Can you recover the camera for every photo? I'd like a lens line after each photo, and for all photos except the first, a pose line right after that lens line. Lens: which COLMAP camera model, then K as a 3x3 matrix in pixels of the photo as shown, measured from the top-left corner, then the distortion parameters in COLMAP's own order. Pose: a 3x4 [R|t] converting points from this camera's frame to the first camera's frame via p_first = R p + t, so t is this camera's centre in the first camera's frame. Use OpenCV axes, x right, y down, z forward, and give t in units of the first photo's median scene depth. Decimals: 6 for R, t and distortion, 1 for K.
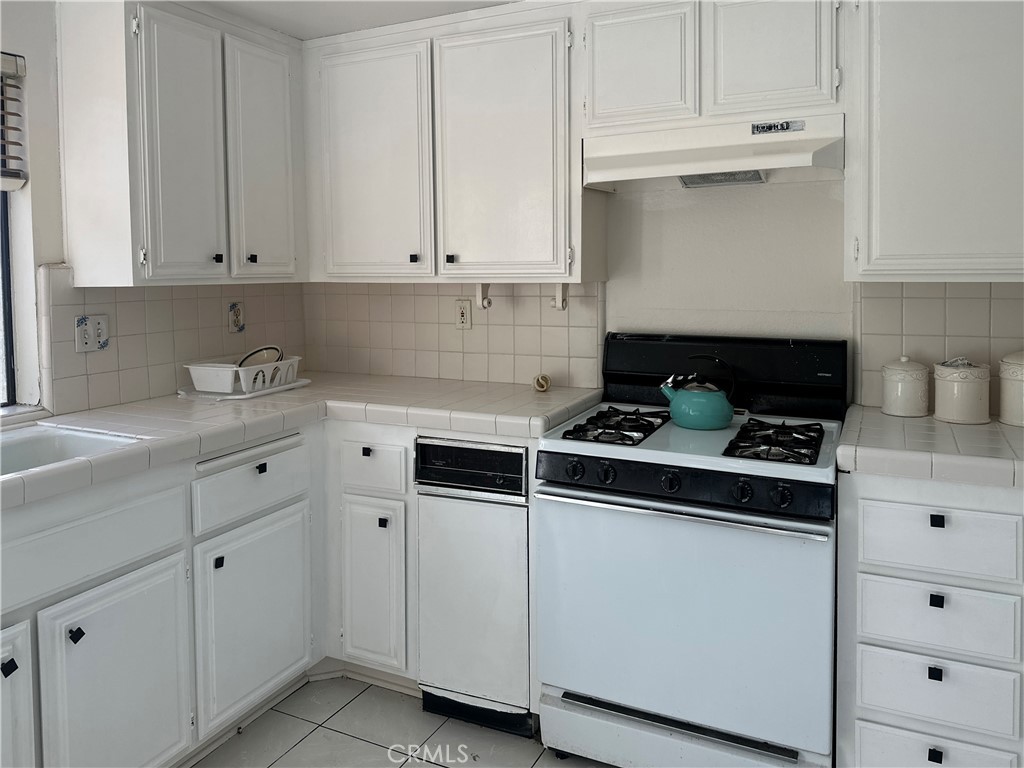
lens RADIAL K [[772.6, 0, 508.3], [0, 772.6, 286.6], [0, 0, 1]] dist [0.084924, -0.103283]
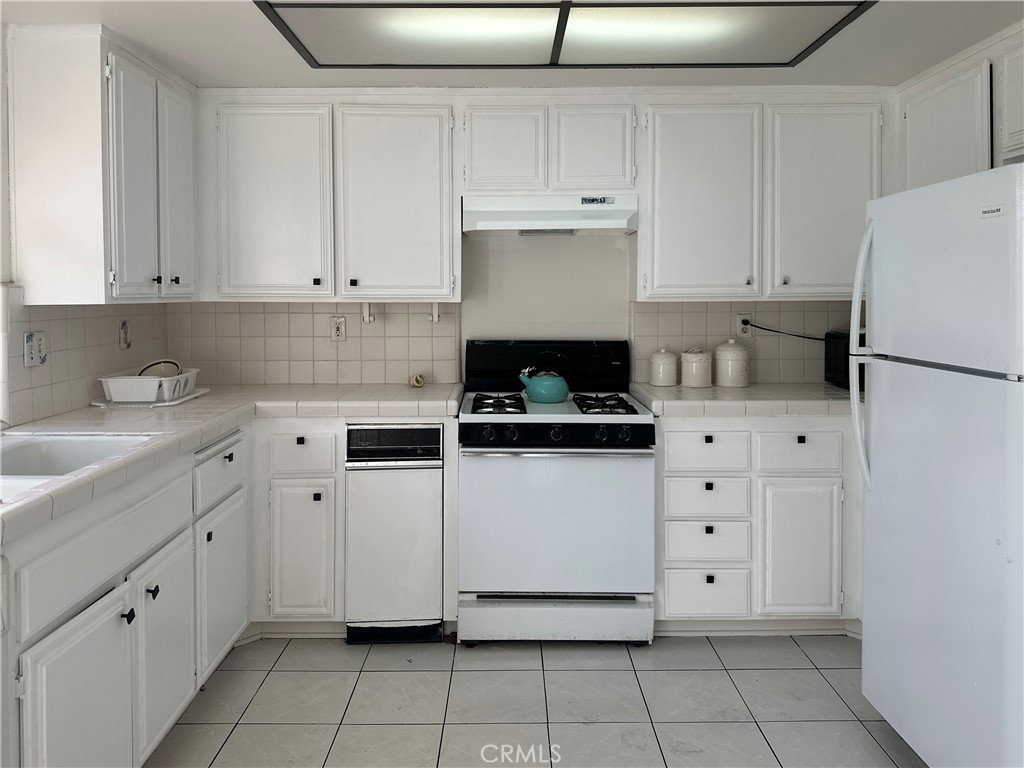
lens RADIAL K [[772.6, 0, 508.3], [0, 772.6, 286.6], [0, 0, 1]] dist [0.084924, -0.103283]
pose [[0.890136, 0.012658, 0.455519, -0.456815], [0.003060, 0.999426, -0.033750, 0.013968], [-0.455684, 0.031436, 0.889586, -0.241665]]
